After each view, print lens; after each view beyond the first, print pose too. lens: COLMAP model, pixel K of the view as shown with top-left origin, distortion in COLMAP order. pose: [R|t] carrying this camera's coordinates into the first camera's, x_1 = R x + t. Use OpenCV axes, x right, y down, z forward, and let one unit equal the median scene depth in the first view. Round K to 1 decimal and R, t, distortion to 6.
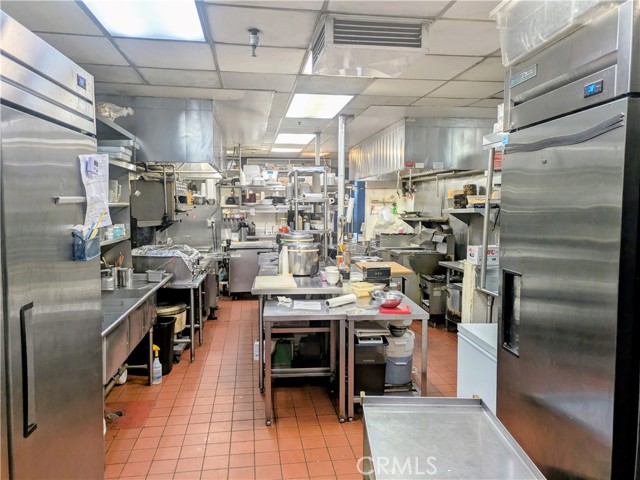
lens RADIAL K [[481.7, 0, 319.6], [0, 481.7, 231.4], [0, 0, 1]] dist [0.055542, -0.042128]
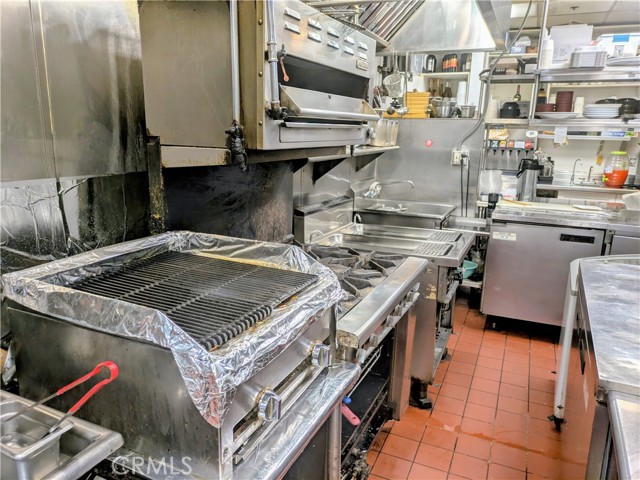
lens RADIAL K [[481.7, 0, 319.6], [0, 481.7, 231.4], [0, 0, 1]] dist [0.055542, -0.042128]
pose [[0.848672, 0.137016, -0.510865, -0.084150], [-0.059562, 0.984478, 0.165094, -0.015139], [0.525556, -0.109682, 0.843659, 0.498297]]
